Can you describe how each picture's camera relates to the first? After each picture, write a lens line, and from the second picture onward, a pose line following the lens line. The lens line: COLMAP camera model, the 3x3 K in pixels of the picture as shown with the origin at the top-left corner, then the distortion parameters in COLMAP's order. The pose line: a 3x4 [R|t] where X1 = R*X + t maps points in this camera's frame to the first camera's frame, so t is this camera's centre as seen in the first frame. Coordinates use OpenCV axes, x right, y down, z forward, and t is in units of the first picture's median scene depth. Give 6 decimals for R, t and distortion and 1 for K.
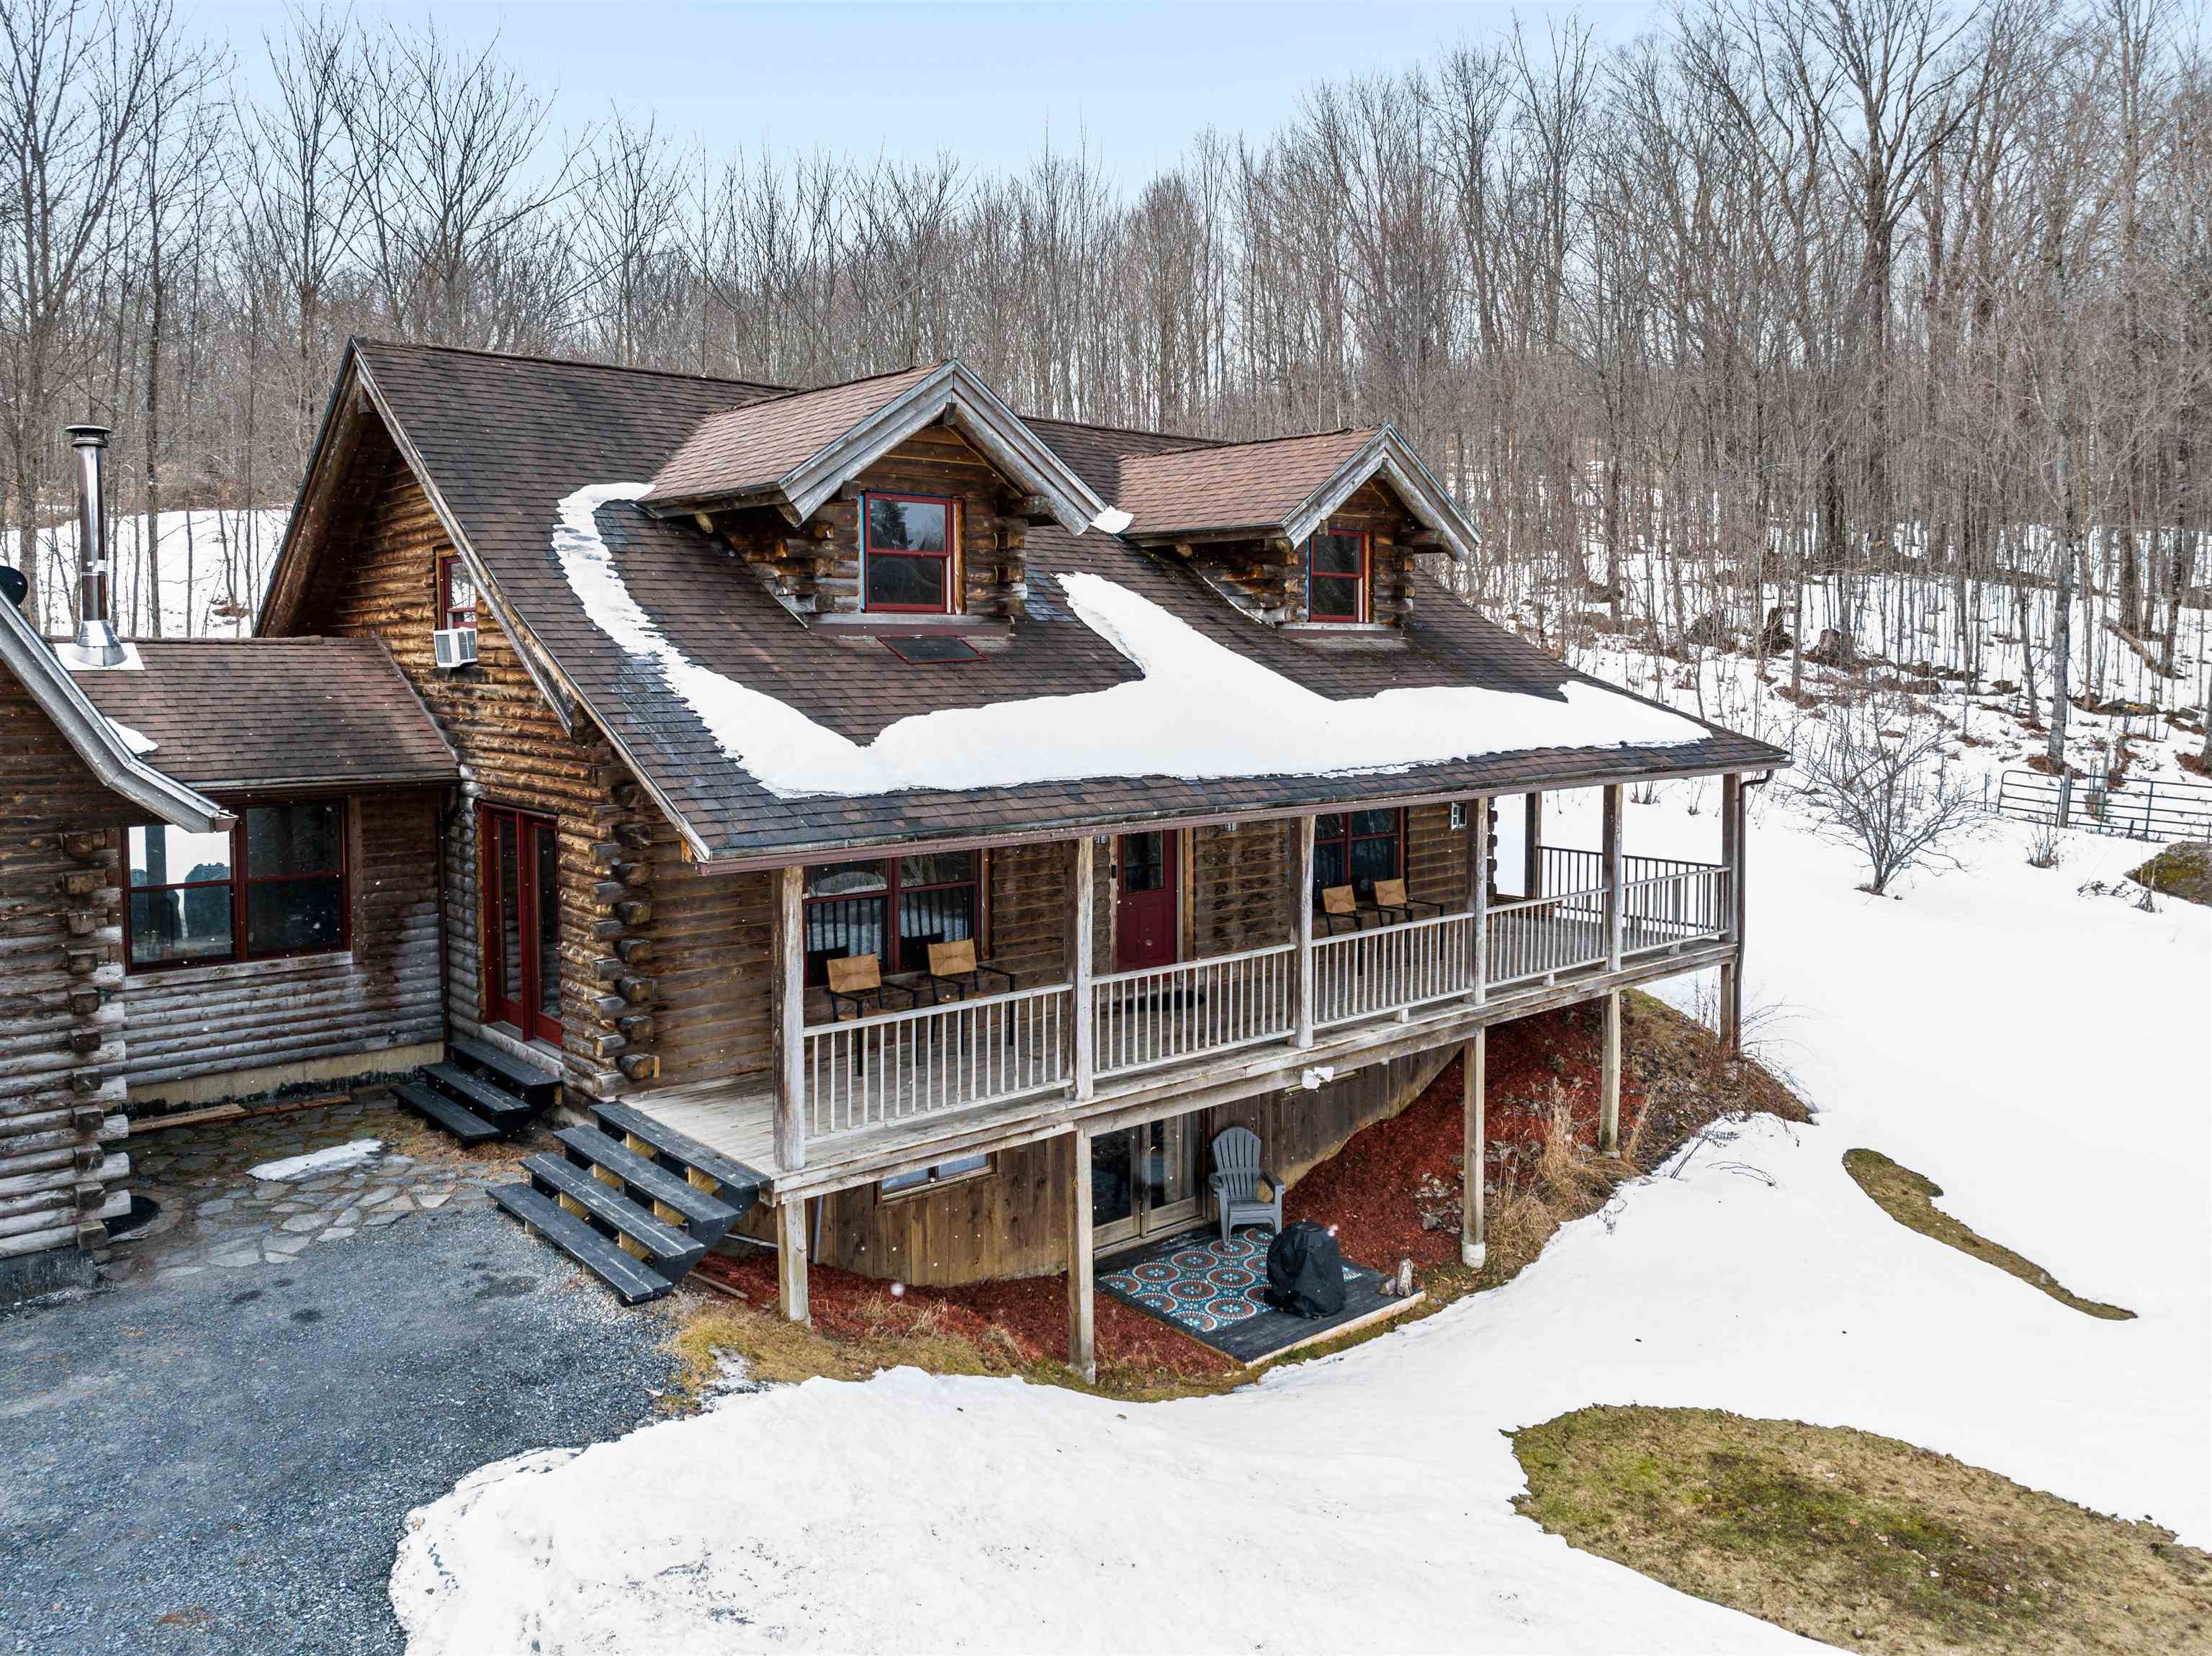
lens RADIAL K [[1653.0, 0, 1151.4], [0, 1653.0, 743.8], [0, 0, 1]] dist [-0.023636, -0.003670]
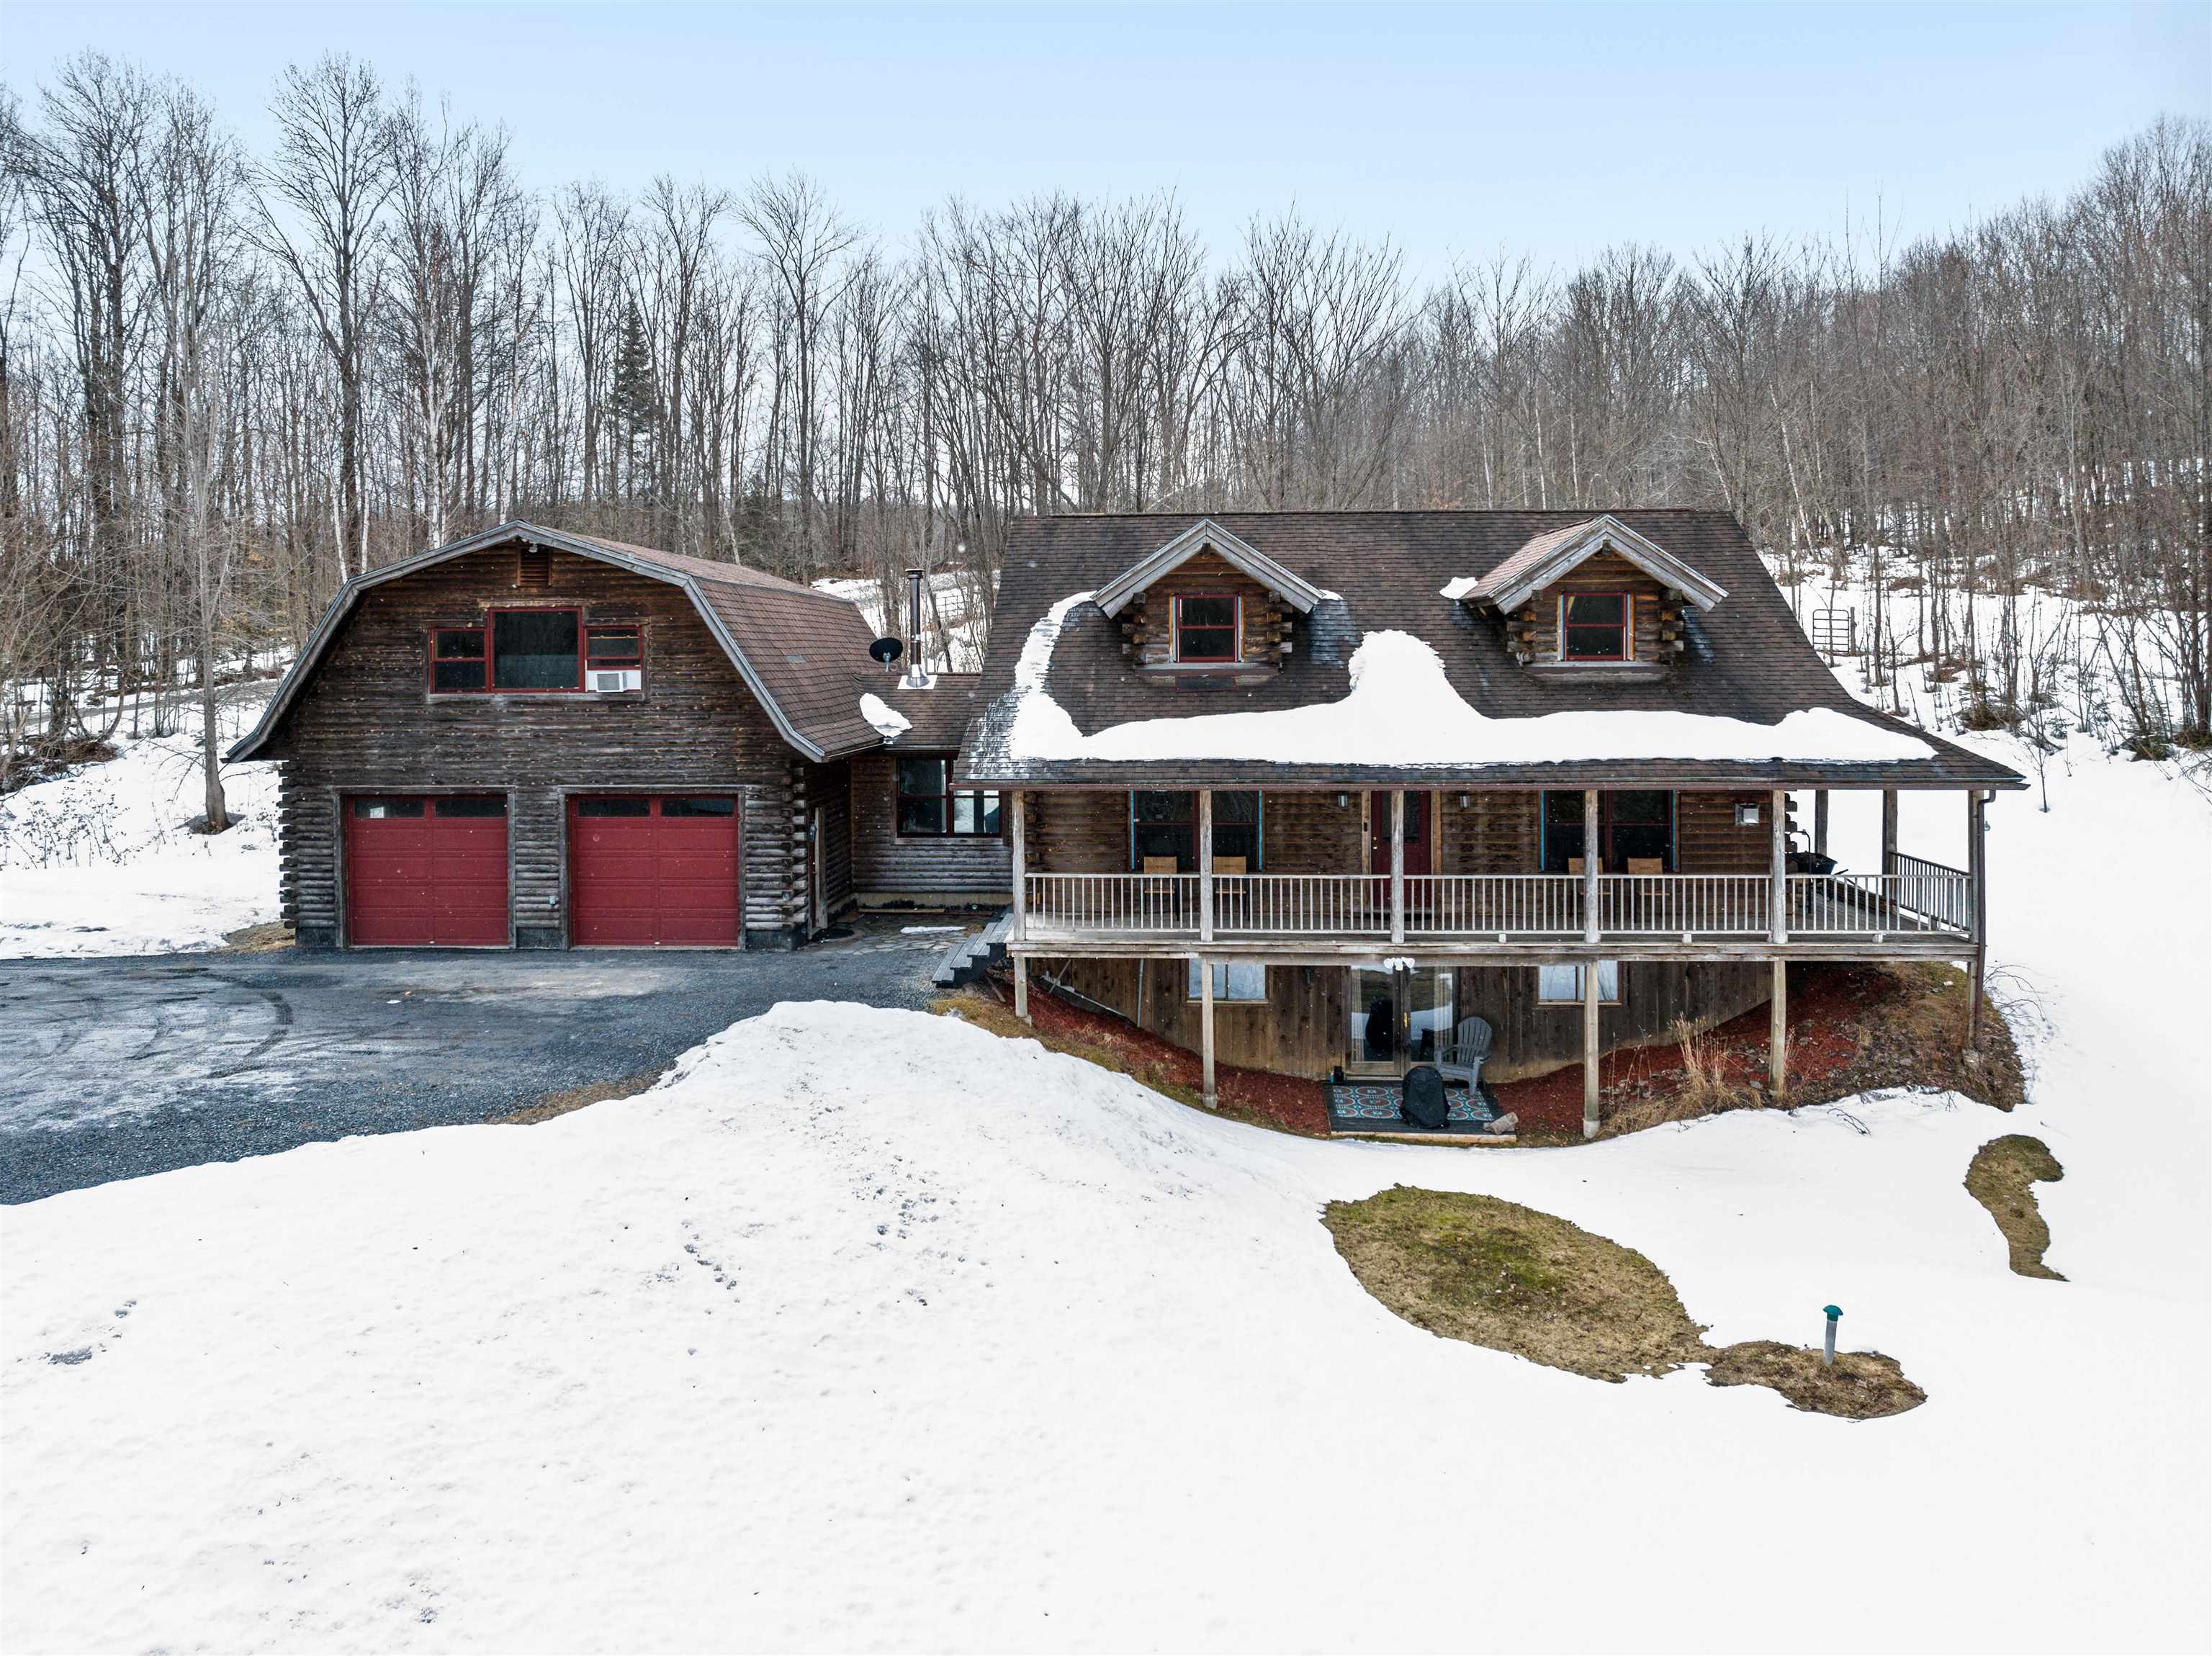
lens RADIAL K [[1609.3, 0, 1060.0], [0, 1609.3, 686.4], [0, 0, 1]] dist [-0.027830, -0.003984]
pose [[0.704730, 0.009847, -0.709407, 0.737102], [-0.033812, 0.999234, -0.019719, -0.012138], [0.708669, 0.037882, 0.704523, -0.226198]]
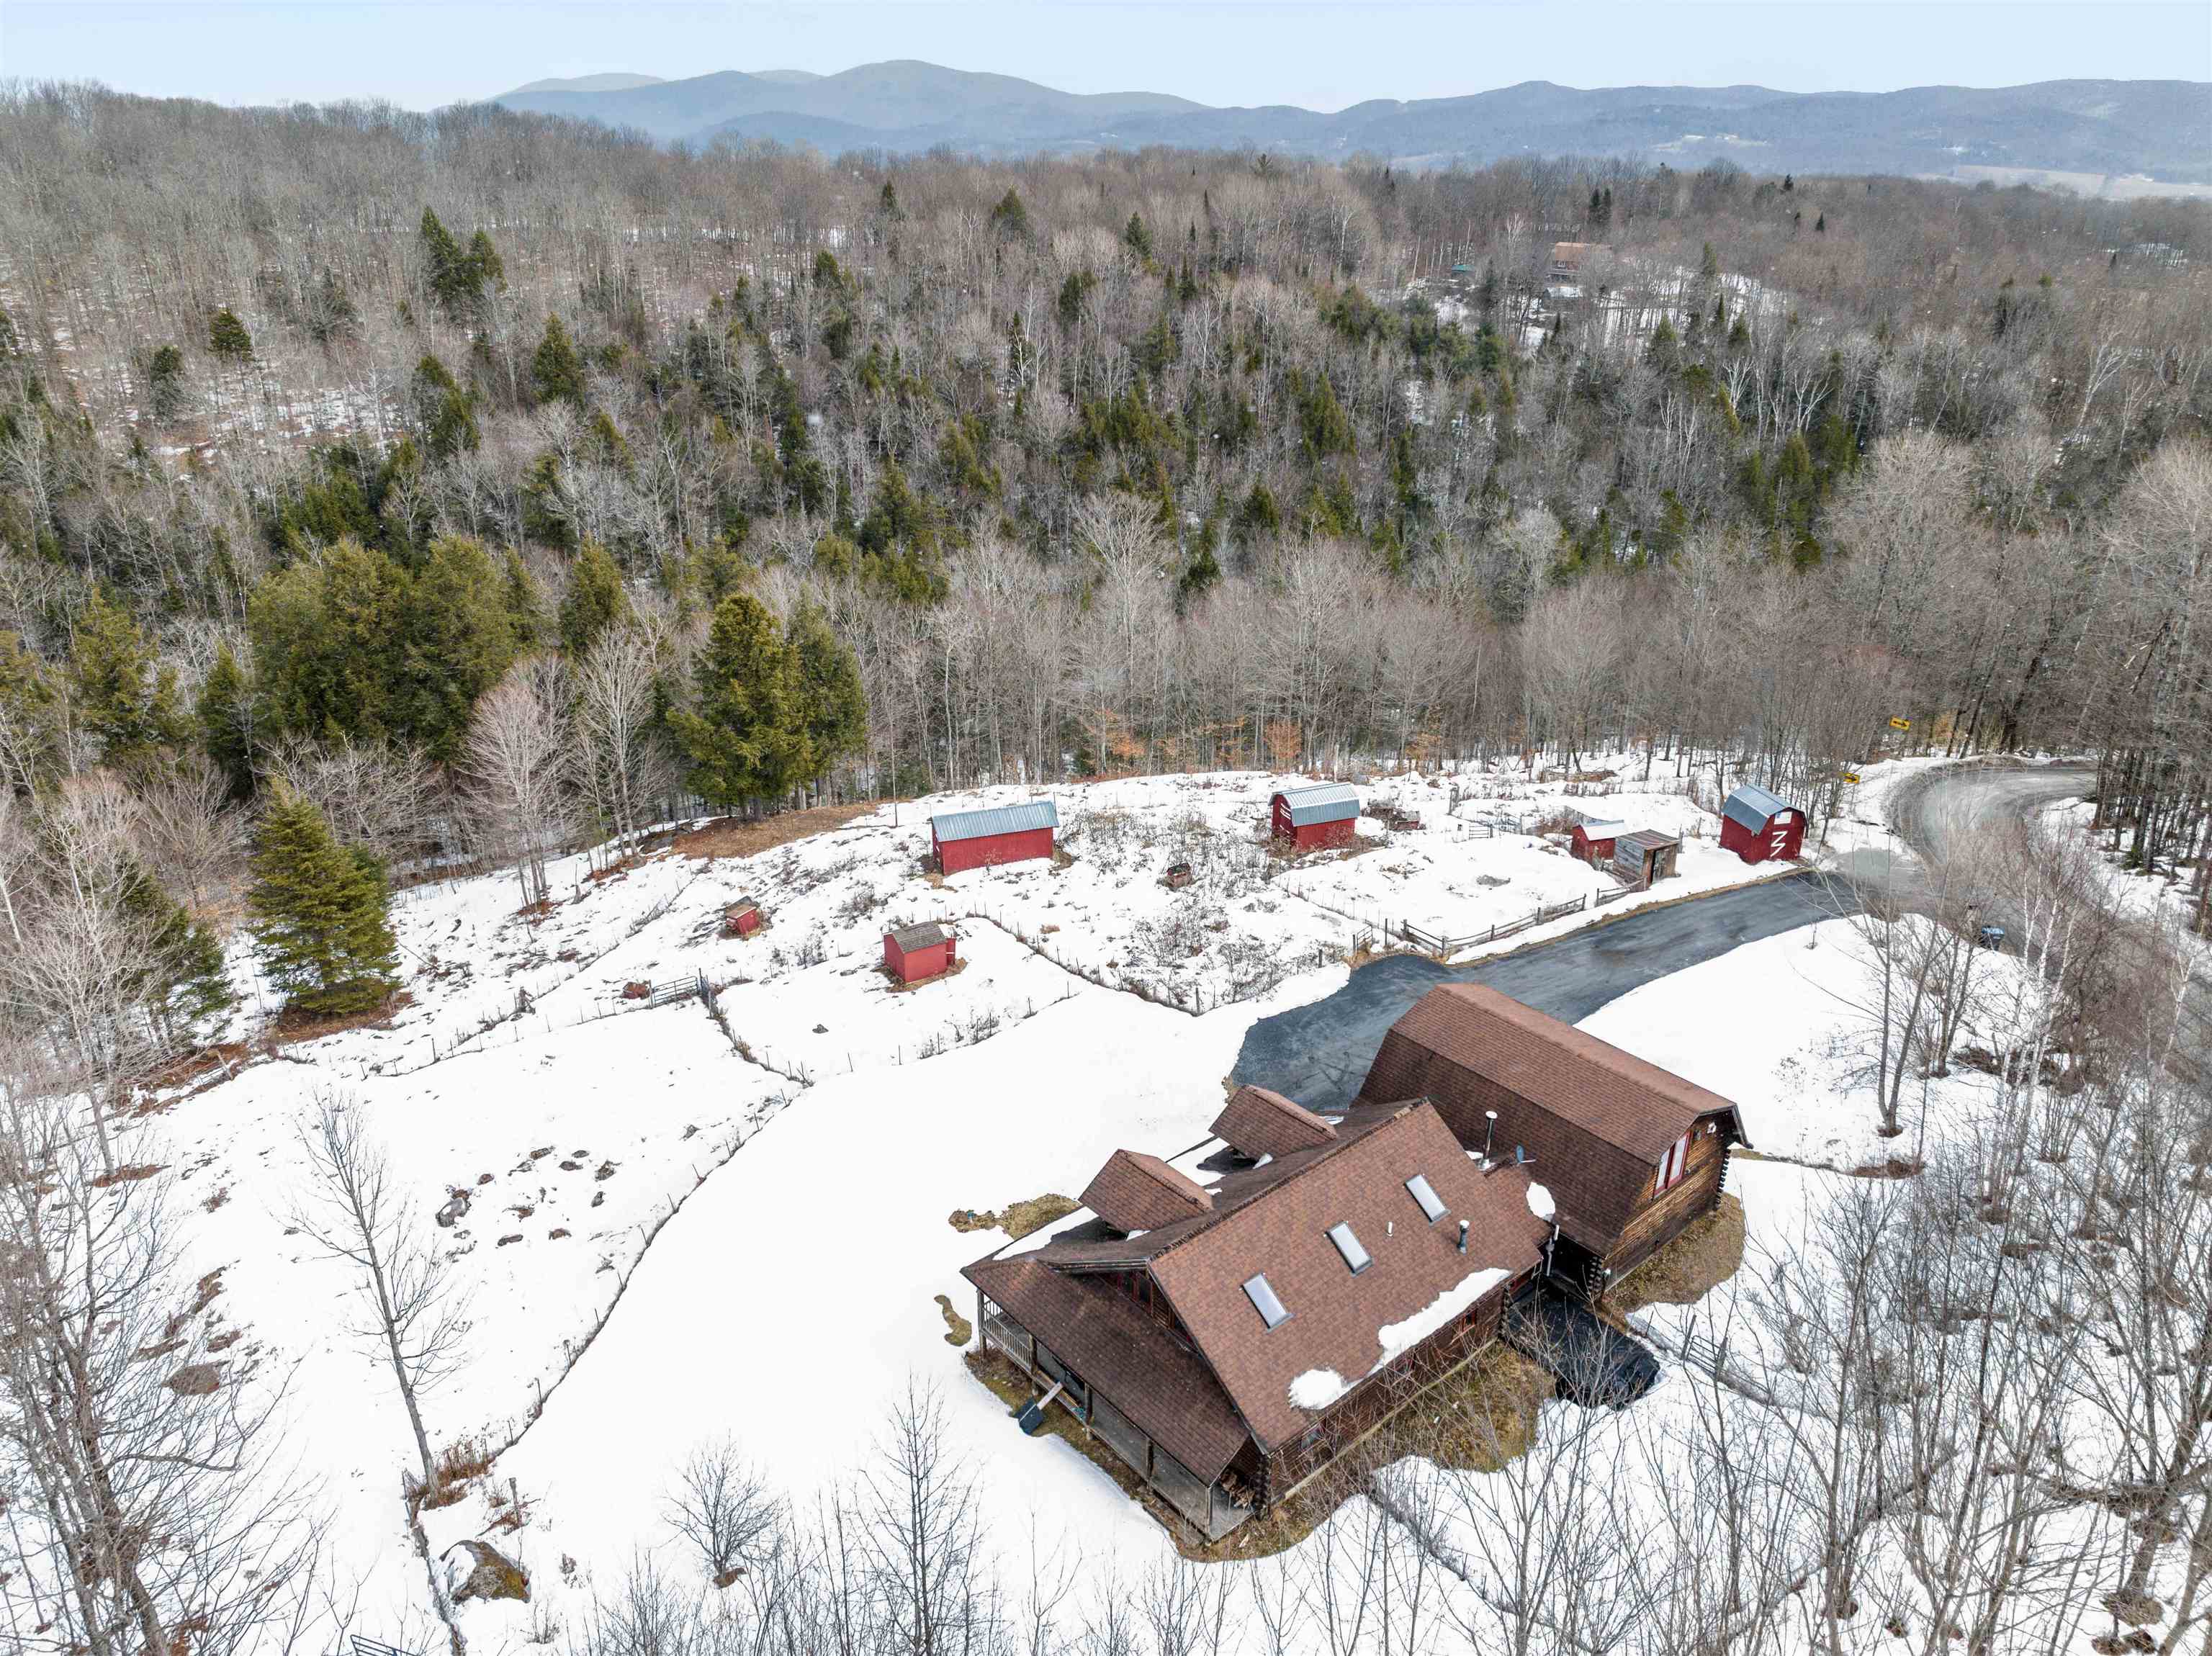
lens RADIAL K [[1564.7, 0, 1099.6], [0, 1564.7, 802.6], [0, 0, 1]] dist [-0.037671, 0.003902]
pose [[-0.999570, -0.008344, 0.028093, 0.104309], [0.005200, 0.892900, 0.450225, -2.037196], [-0.028842, 0.450177, -0.892473, 3.166616]]
